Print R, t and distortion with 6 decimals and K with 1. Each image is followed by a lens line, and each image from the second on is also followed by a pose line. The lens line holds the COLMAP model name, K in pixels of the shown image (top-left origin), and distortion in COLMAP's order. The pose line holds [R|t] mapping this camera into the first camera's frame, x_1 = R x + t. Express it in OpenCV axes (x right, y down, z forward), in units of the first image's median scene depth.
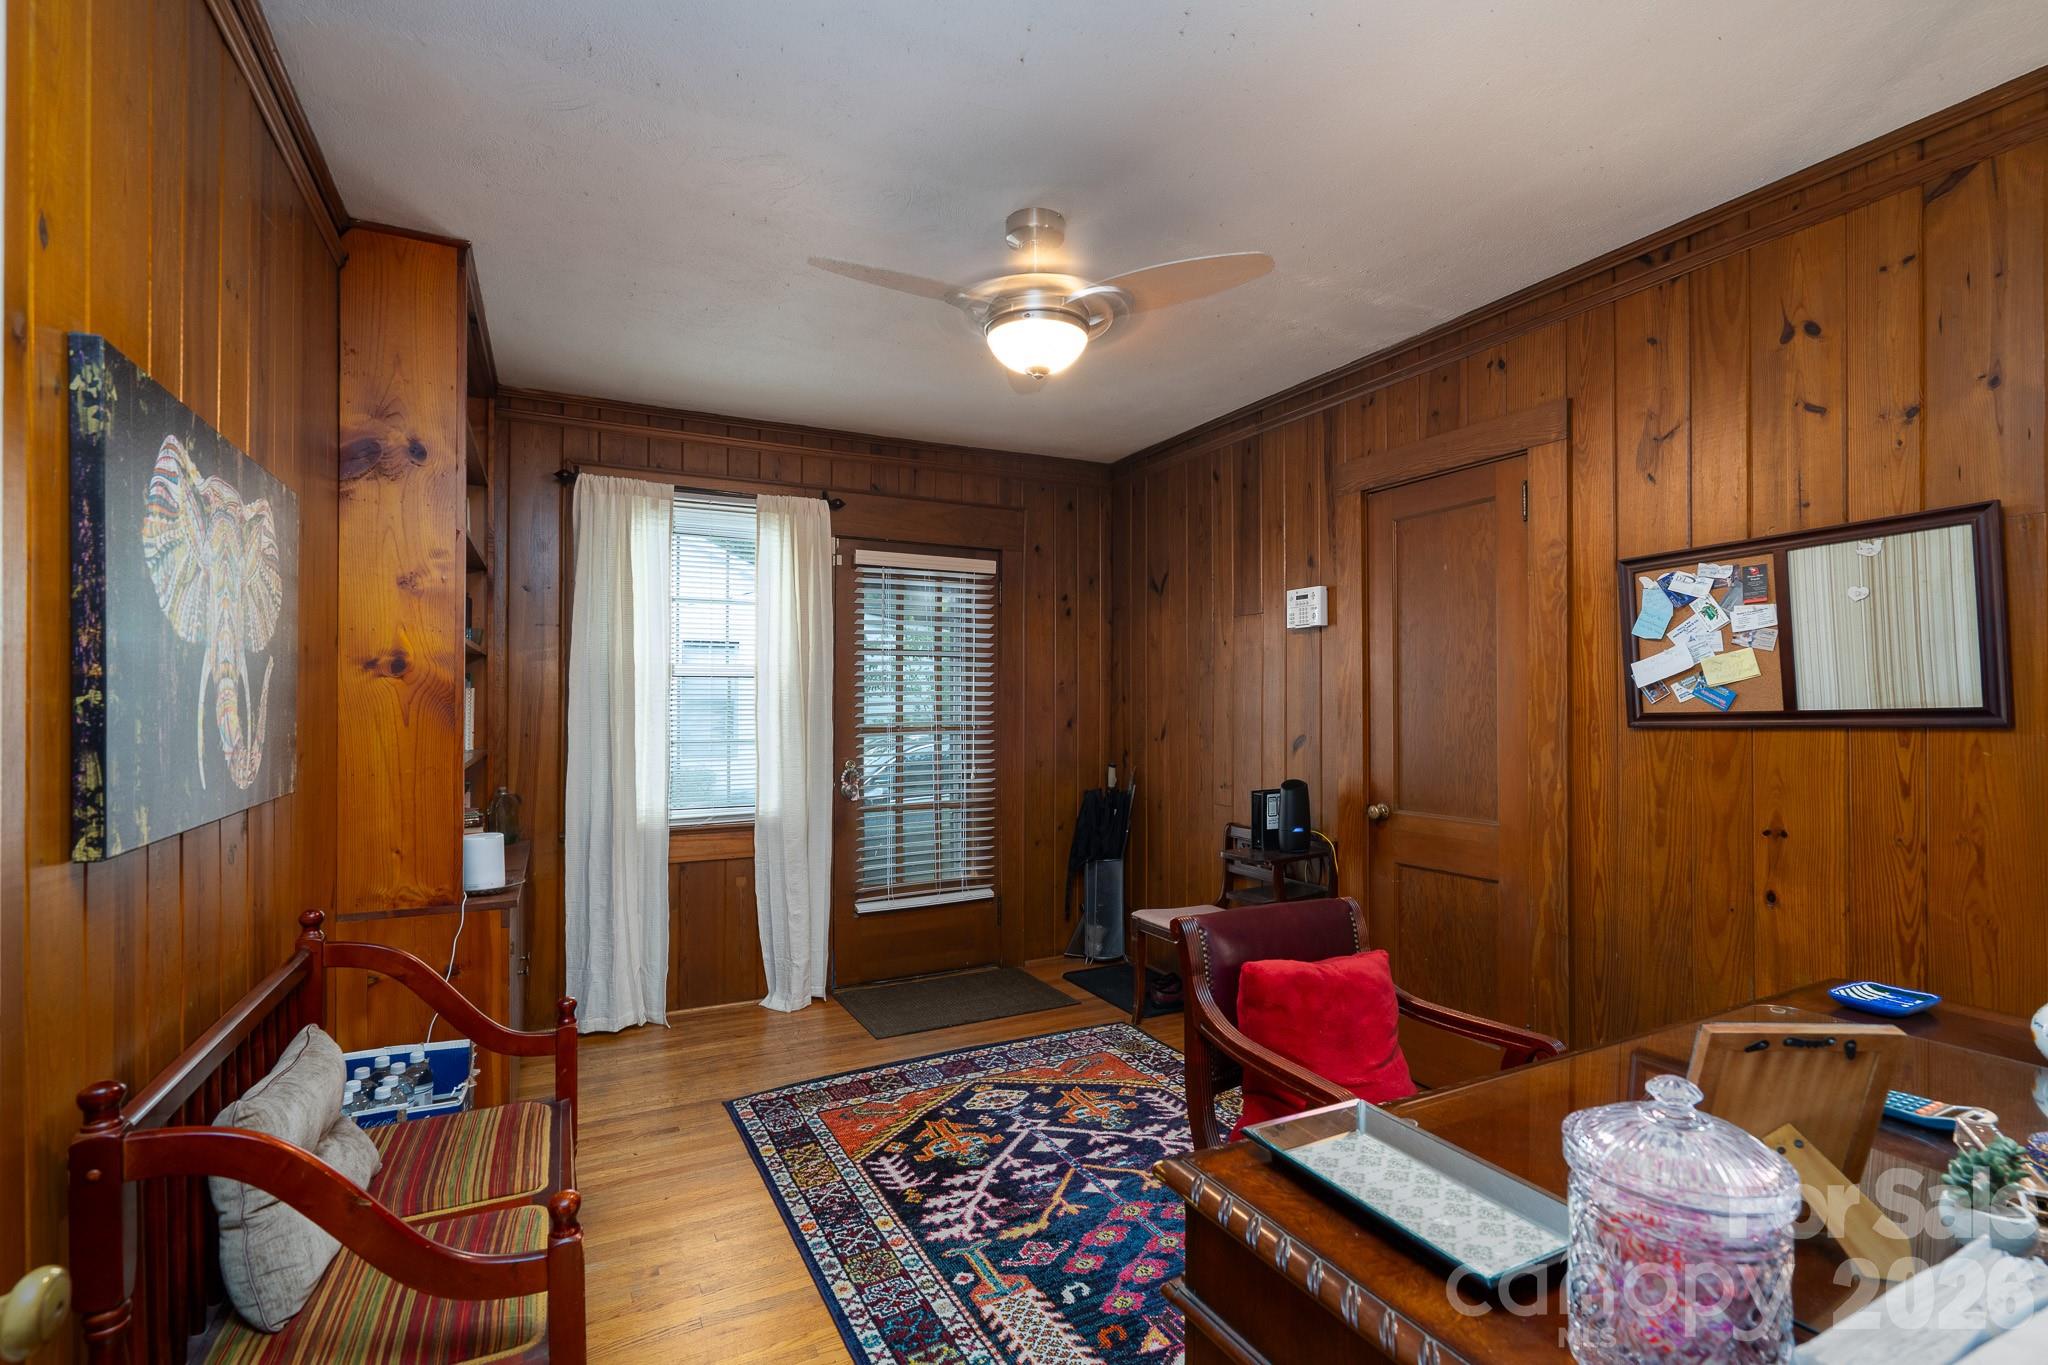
lens RADIAL K [[939.3, 0, 1015.8], [0, 939.3, 696.9], [0, 0, 1]] dist [-0.001980, -0.000047]
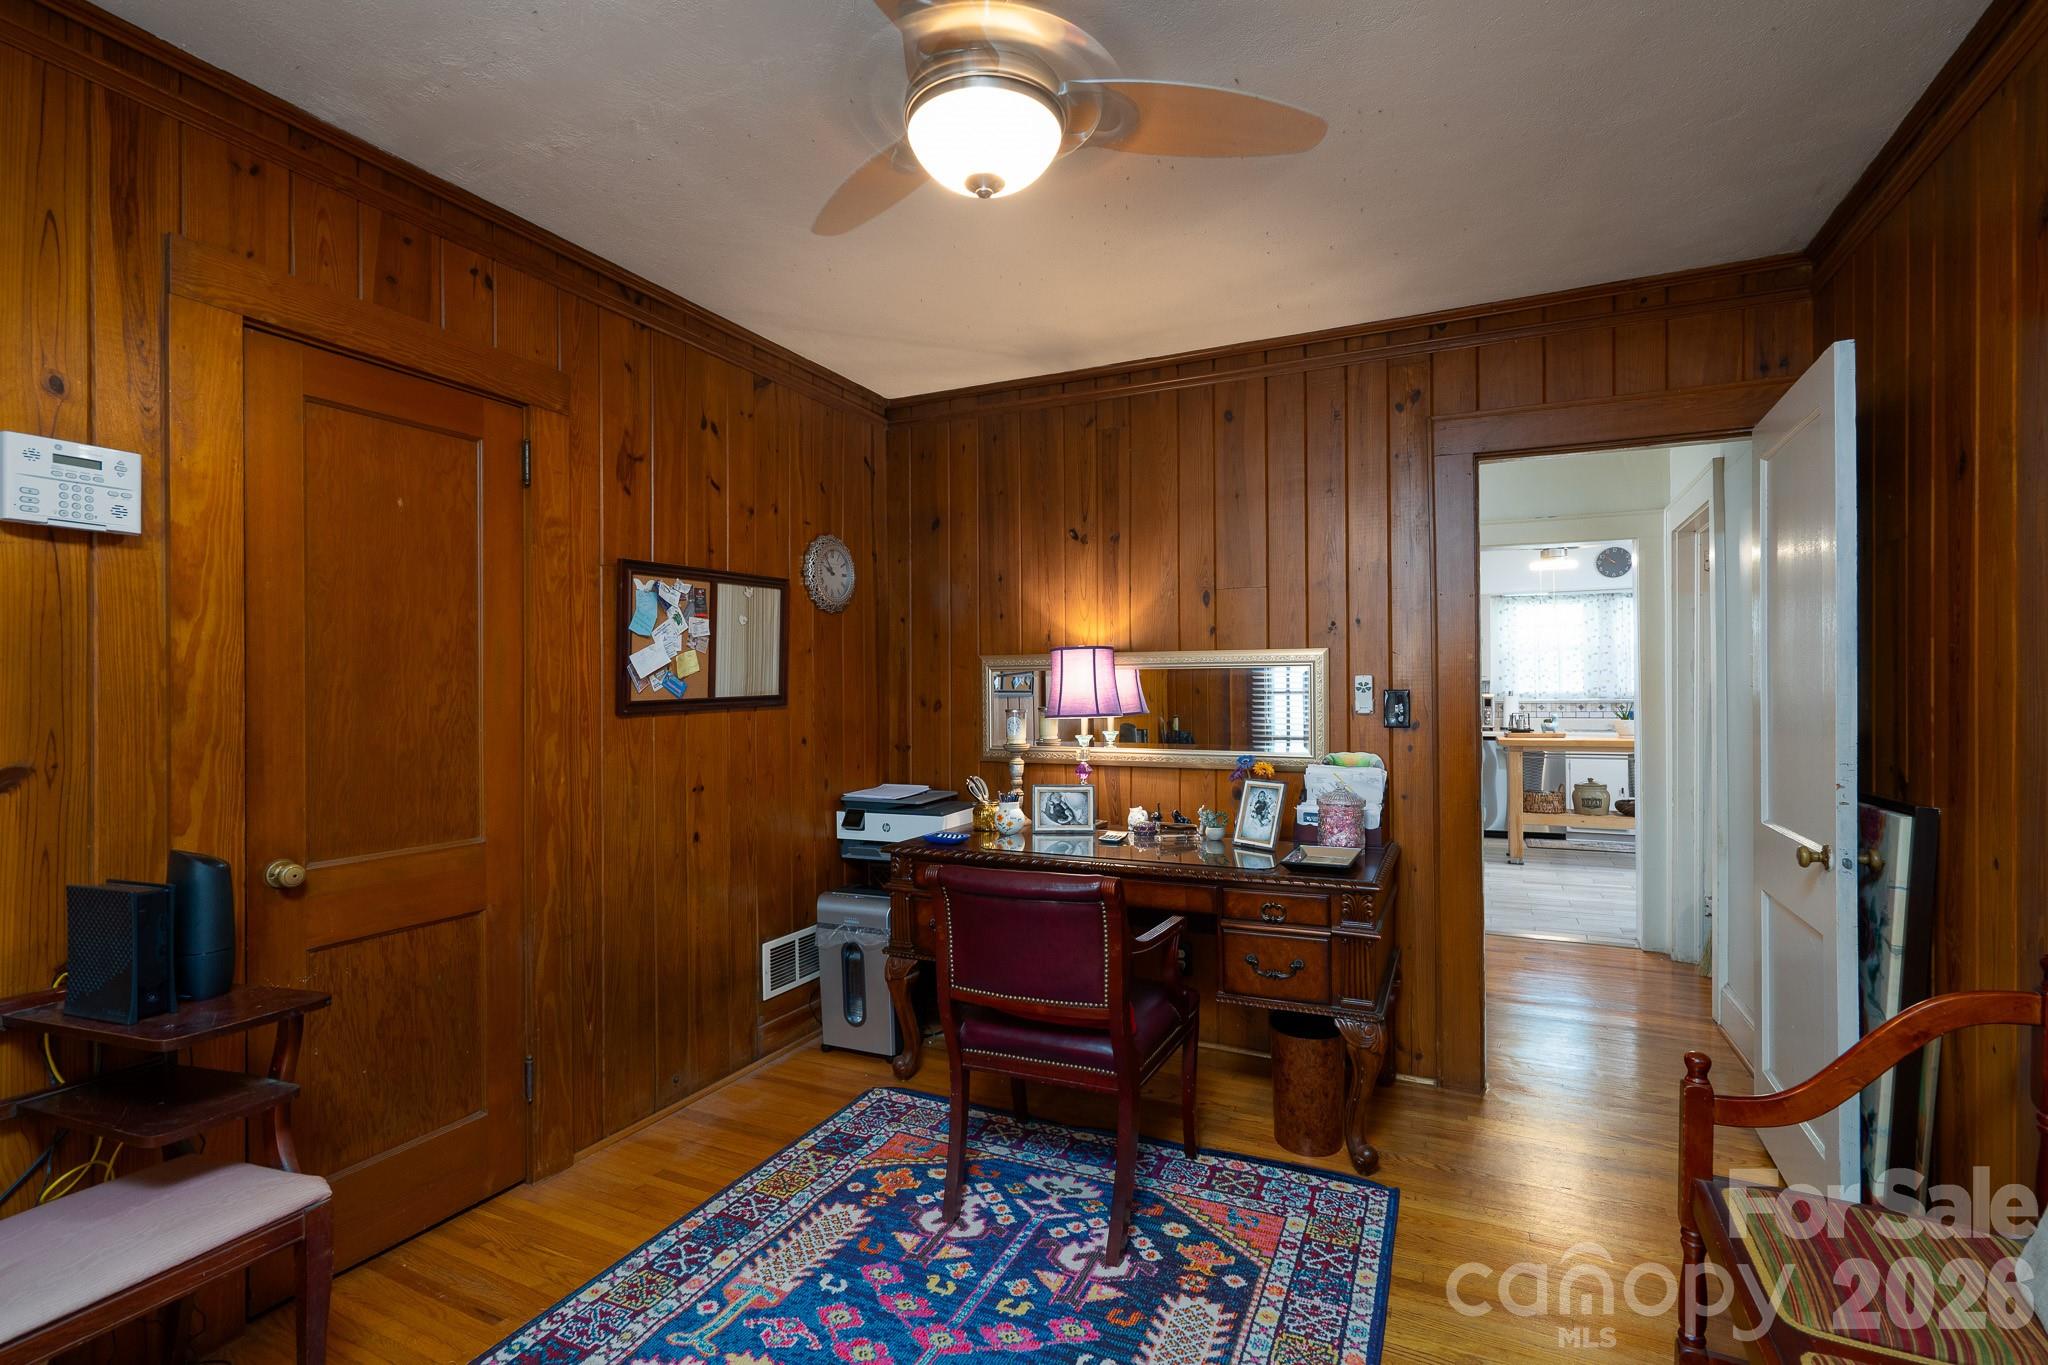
lens RADIAL K [[939.3, 0, 1015.8], [0, 939.3, 696.9], [0, 0, 1]] dist [-0.001980, -0.000047]
pose [[-0.609883, 0.003922, 0.792482, -0.506105], [0.002689, 0.999992, -0.002879, 0.017279], [-0.792487, 0.000376, -0.609889, 1.374205]]
